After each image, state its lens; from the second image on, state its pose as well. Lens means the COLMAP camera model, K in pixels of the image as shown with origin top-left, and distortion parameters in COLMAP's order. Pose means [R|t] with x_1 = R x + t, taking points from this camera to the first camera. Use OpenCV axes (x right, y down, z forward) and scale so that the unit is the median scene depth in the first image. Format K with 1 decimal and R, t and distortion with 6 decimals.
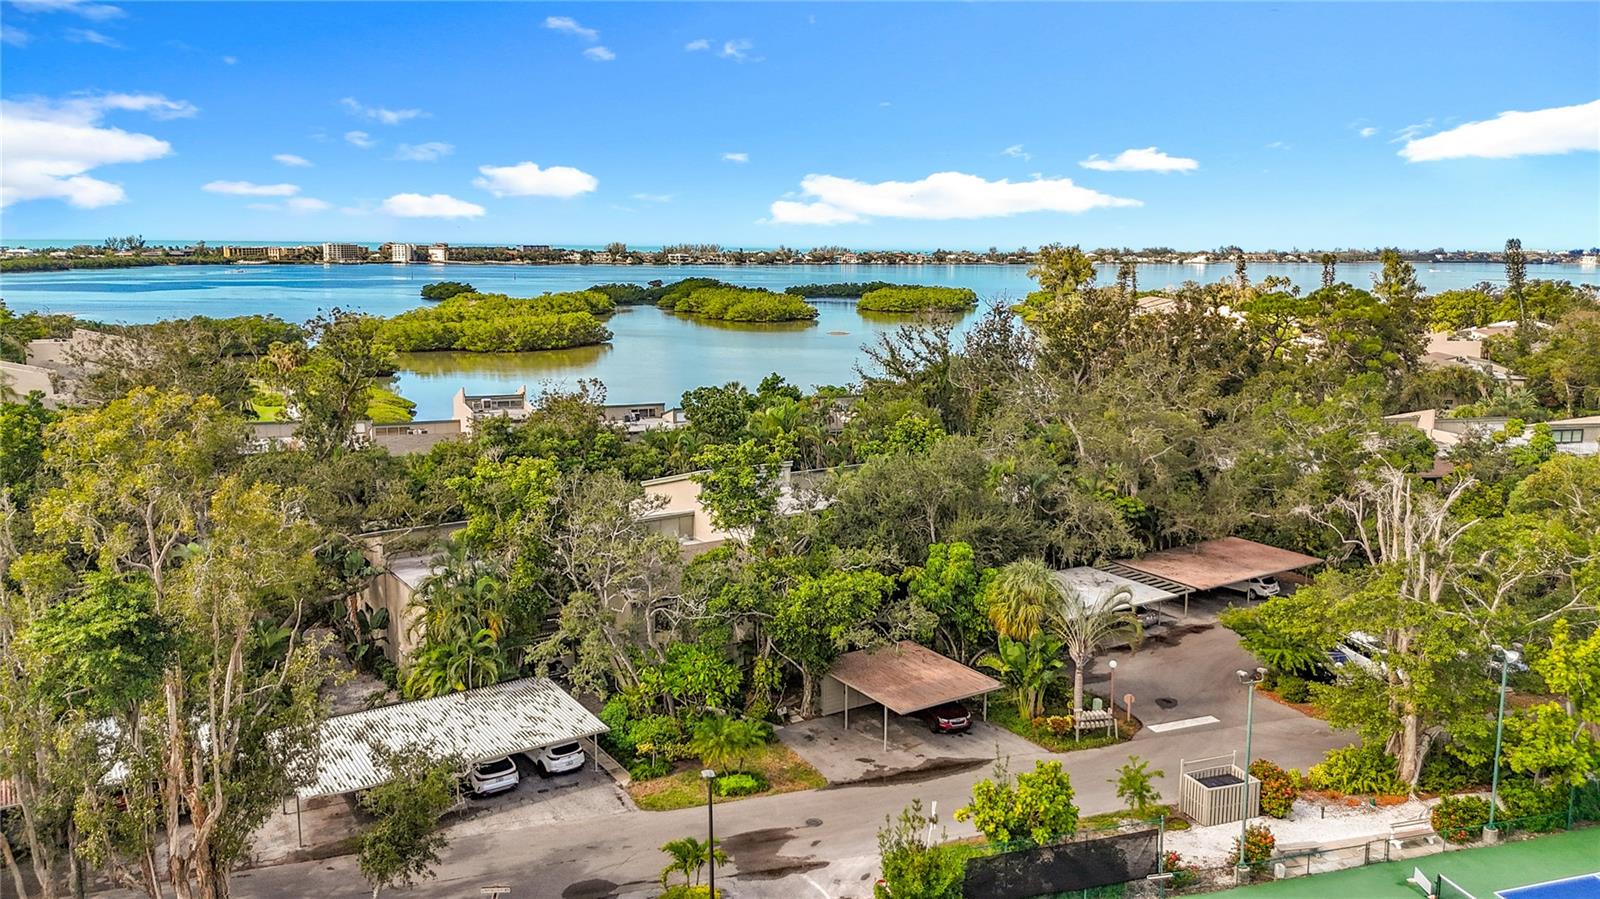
lens RADIAL K [[1199.6, 0, 809.1], [0, 1199.6, 445.0], [0, 0, 1]] dist [0.055801, -0.096629]
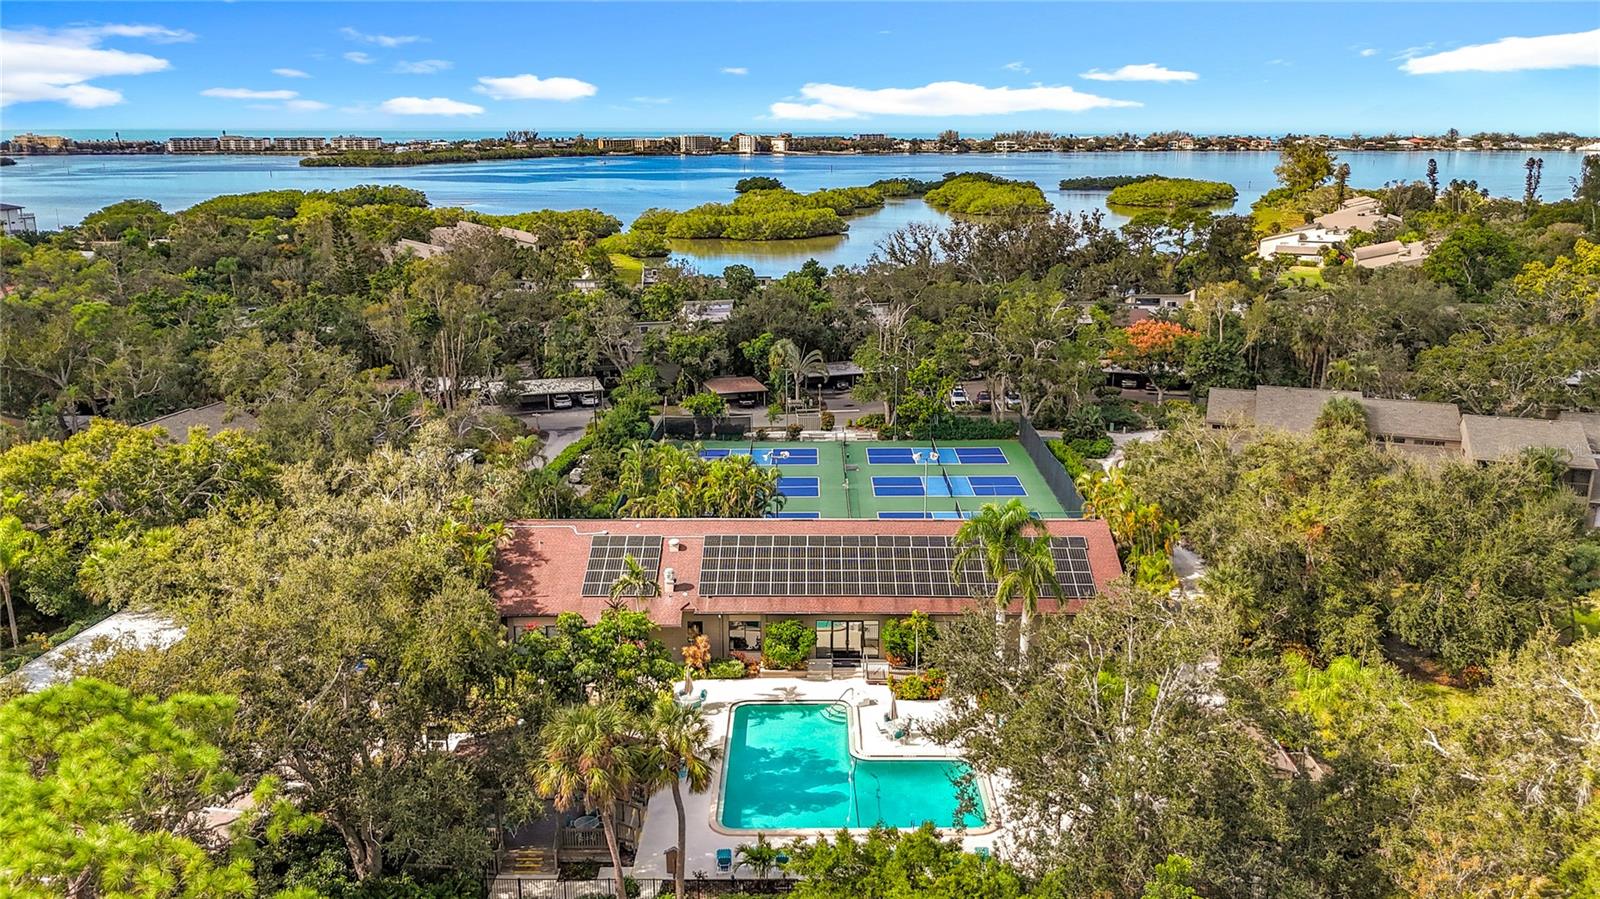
lens RADIAL K [[1205.4, 0, 807.2], [0, 1205.4, 454.8], [0, 0, 1]] dist [0.033821, -0.079348]
pose [[0.958231, 0.066563, -0.278142, 0.880943], [-0.038396, 0.993675, 0.105522, 0.067750], [0.283407, -0.090435, 0.954726, -1.241668]]
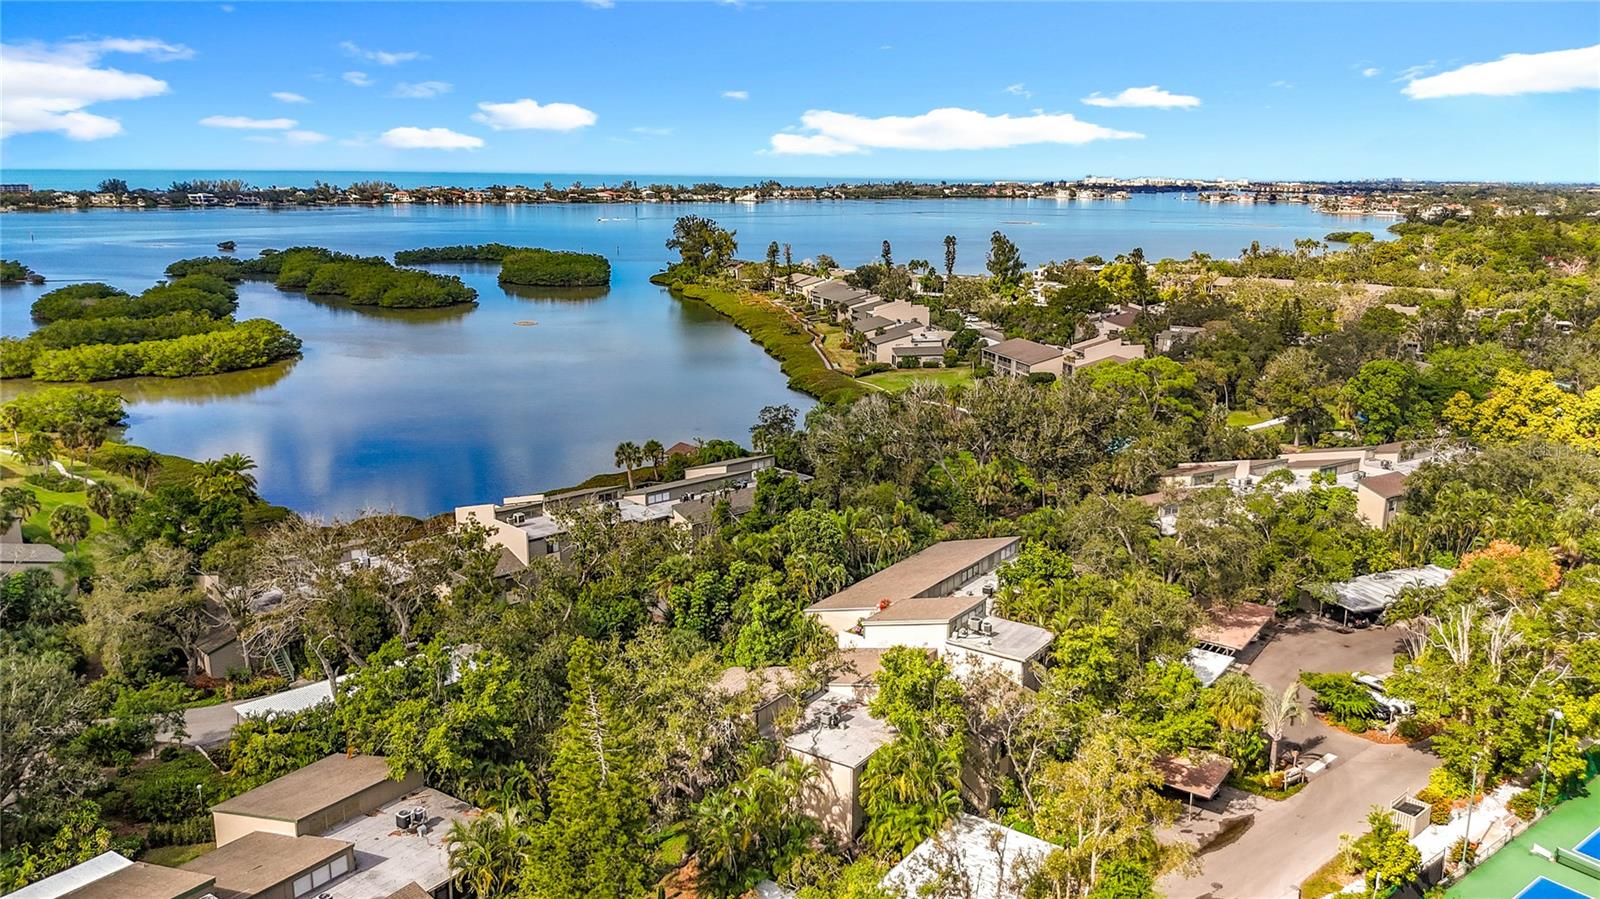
lens RADIAL K [[1199.6, 0, 809.1], [0, 1199.6, 445.0], [0, 0, 1]] dist [0.055801, -0.096629]
pose [[0.929028, -0.080233, 0.361205, -0.807594], [0.058355, 0.995761, 0.071094, -0.316703], [-0.365378, -0.044970, 0.929772, -0.179587]]
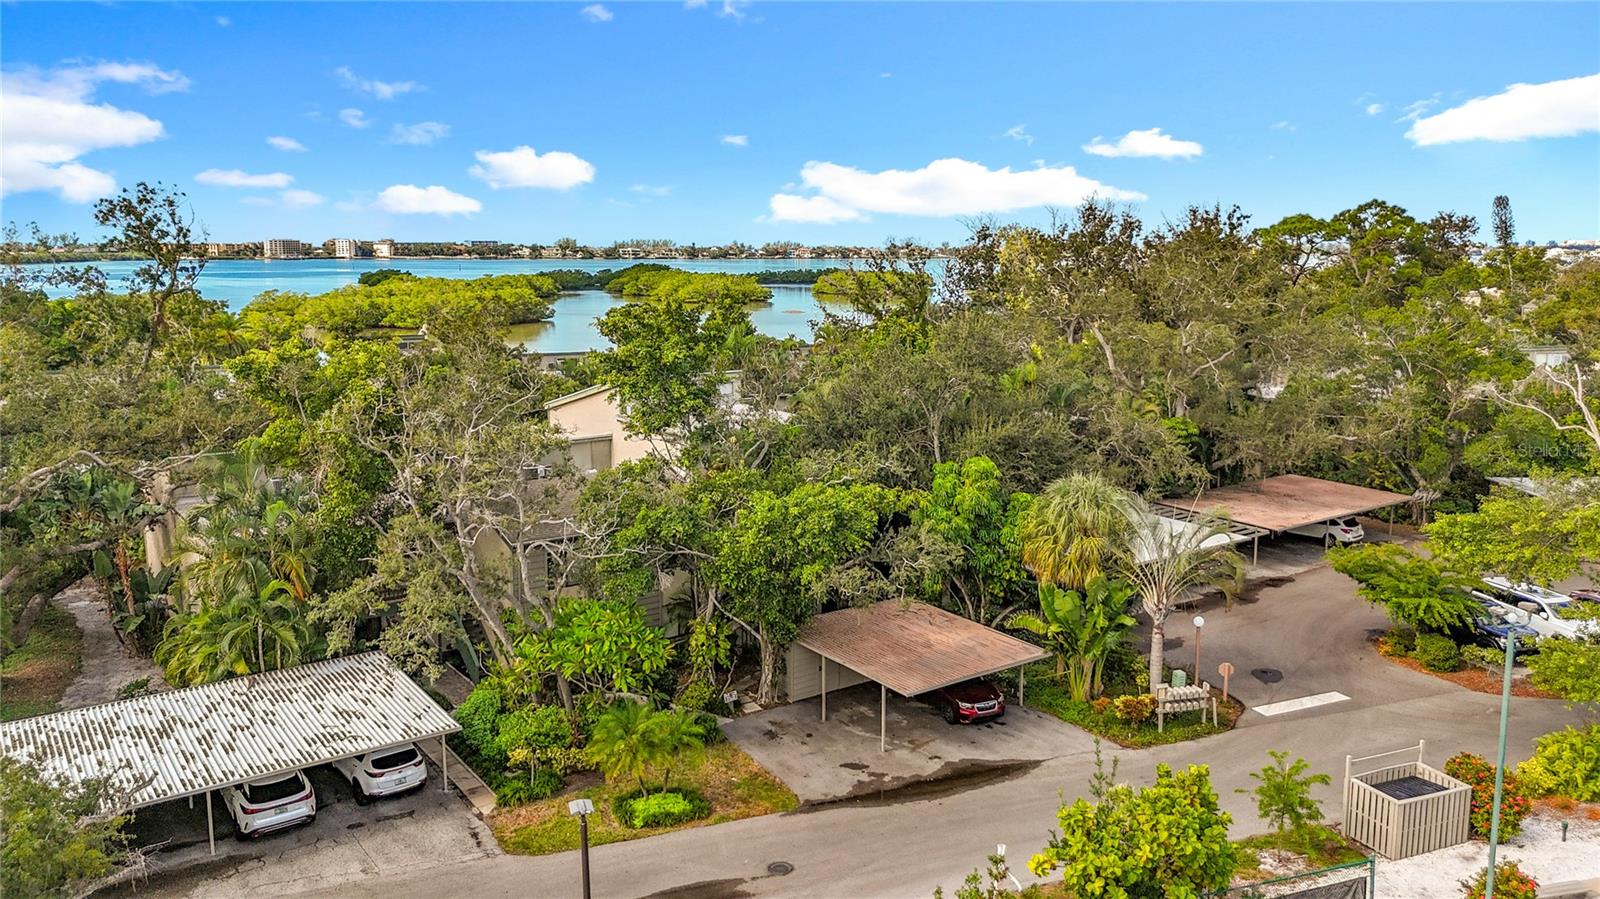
lens RADIAL K [[1194.2, 0, 807.9], [0, 1194.2, 450.6], [0, 0, 1]] dist [0.036315, -0.054923]
pose [[0.999271, -0.011937, 0.036262, -0.001377], [0.011709, 0.999910, 0.006504, 0.074154], [-0.036336, -0.006075, 0.999321, 0.305250]]
